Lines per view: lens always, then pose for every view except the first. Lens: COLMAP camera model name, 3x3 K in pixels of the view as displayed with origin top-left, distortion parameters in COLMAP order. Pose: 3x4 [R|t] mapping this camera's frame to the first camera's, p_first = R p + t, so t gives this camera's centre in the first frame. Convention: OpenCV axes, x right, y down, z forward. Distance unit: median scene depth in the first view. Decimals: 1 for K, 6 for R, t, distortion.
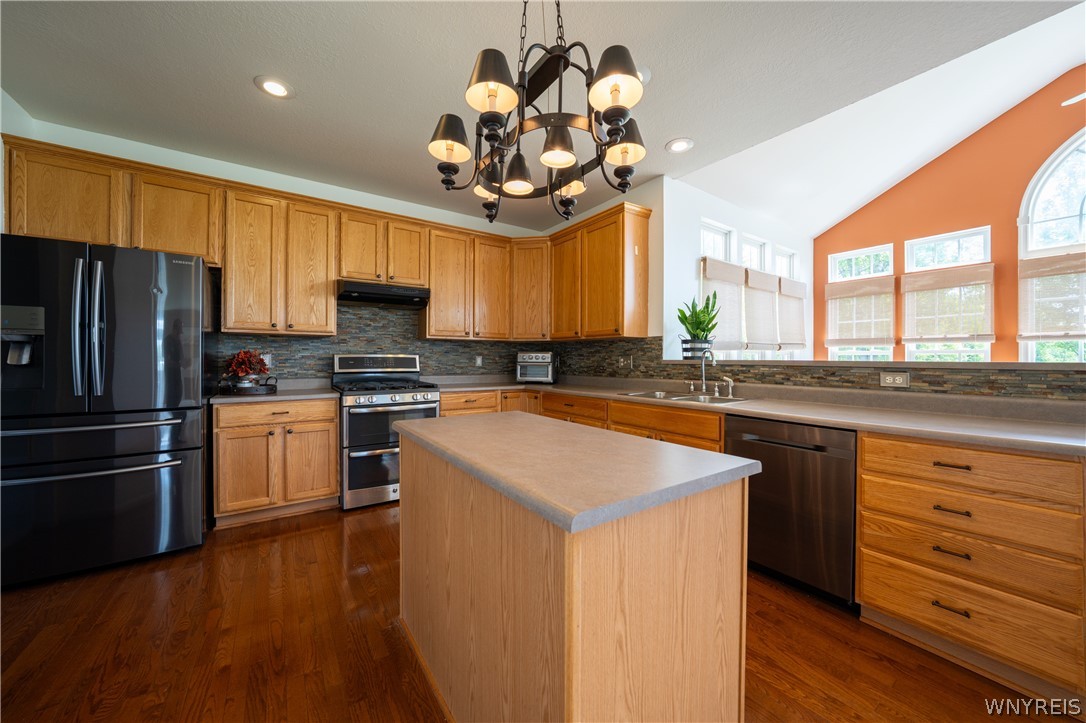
lens RADIAL K [[389.9, 0, 541.3], [0, 389.9, 358.3], [0, 0, 1]] dist [-0.016338, 0.000034]
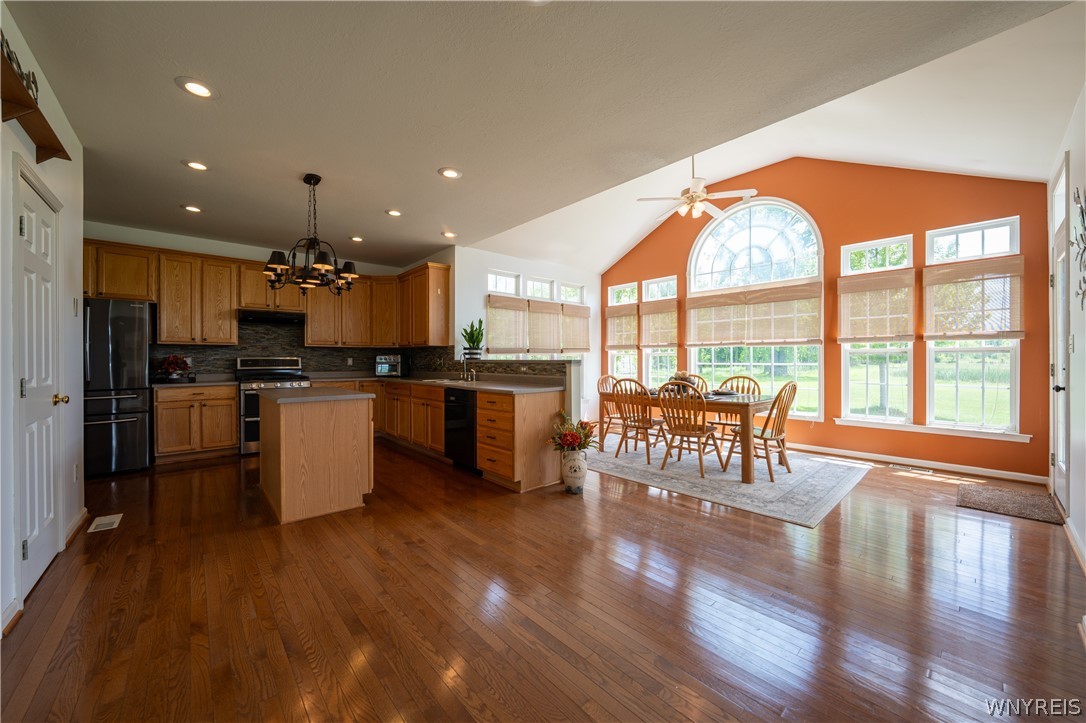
lens RADIAL K [[403.2, 0, 541.6], [0, 403.2, 360.6], [0, 0, 1]] dist [-0.021628, 0.005830]
pose [[0.993121, -0.005013, 0.116987, 0.473776], [0.004794, 0.999986, 0.002158, 0.004778], [-0.116997, -0.001582, 0.993131, -0.697302]]
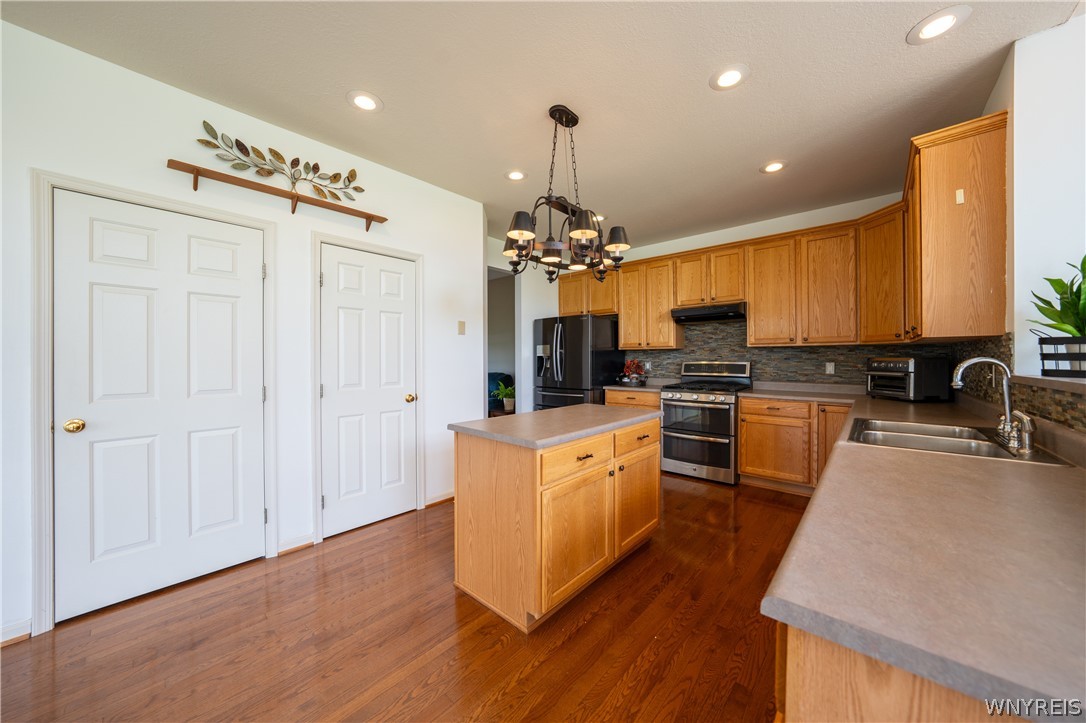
lens RADIAL K [[373.4, 0, 543.8], [0, 373.4, 359.5], [0, 0, 1]] dist [-0.022576, 0.003203]
pose [[0.236592, -0.001075, -0.971608, 0.658185], [0.004997, 0.999988, 0.000110, -0.021193], [0.971596, -0.004881, 0.236595, 0.220049]]
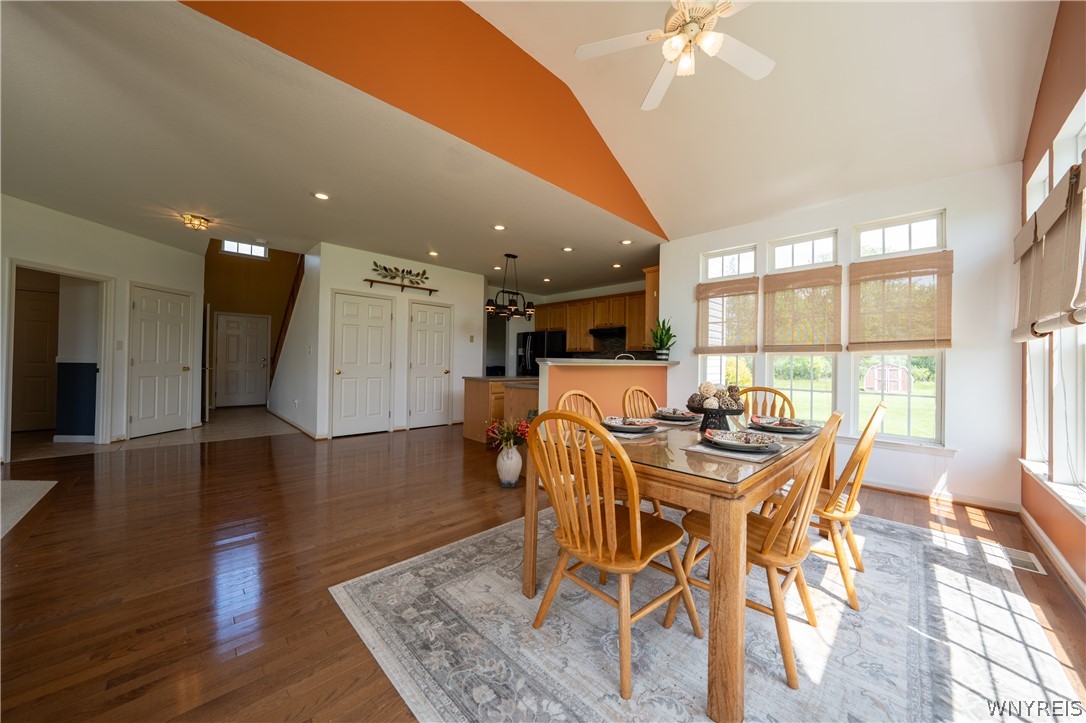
lens RADIAL K [[375.6, 0, 538.6], [0, 375.6, 357.6], [0, 0, 1]] dist [0.000853, 0.000015]
pose [[0.165824, -0.010910, -0.986095, 1.728661], [-0.014451, 0.999805, -0.013492, 0.017403], [0.986050, 0.016488, 0.165634, 0.266660]]
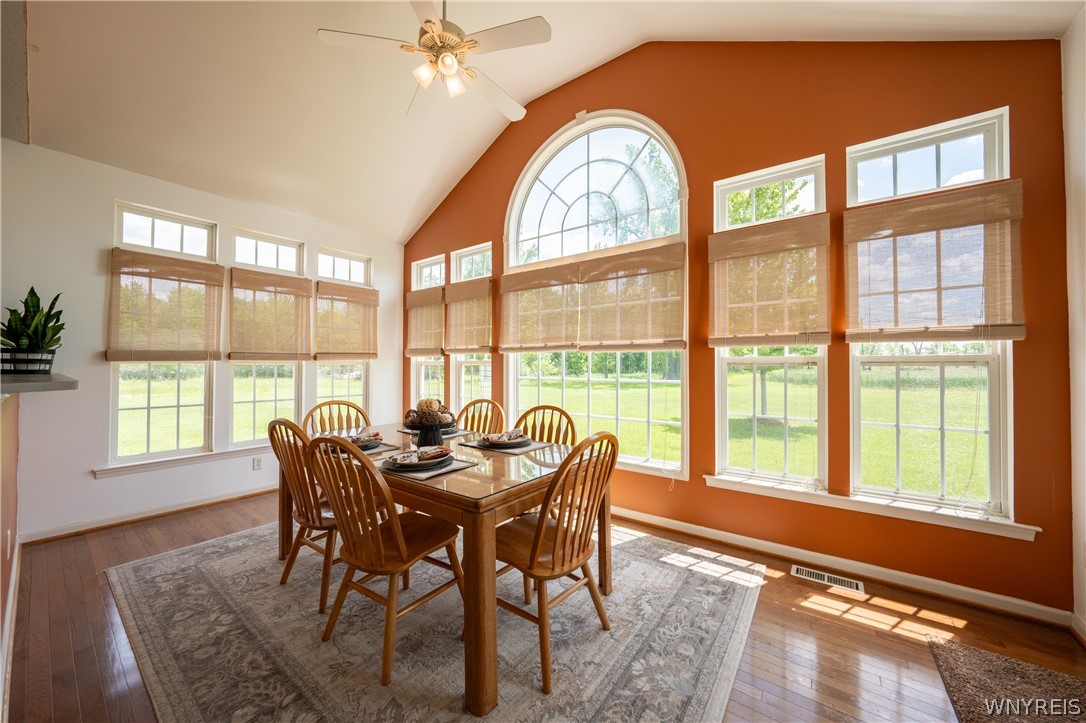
lens RADIAL K [[393.6, 0, 543.0], [0, 393.6, 361.5], [0, 0, 1]] dist [-0.013655, 0.000157]
pose [[0.950013, 0.000836, 0.312208, 1.112230], [0.002383, 0.999948, -0.009931, -0.011287], [-0.312200, 0.010179, 0.949962, -0.067821]]
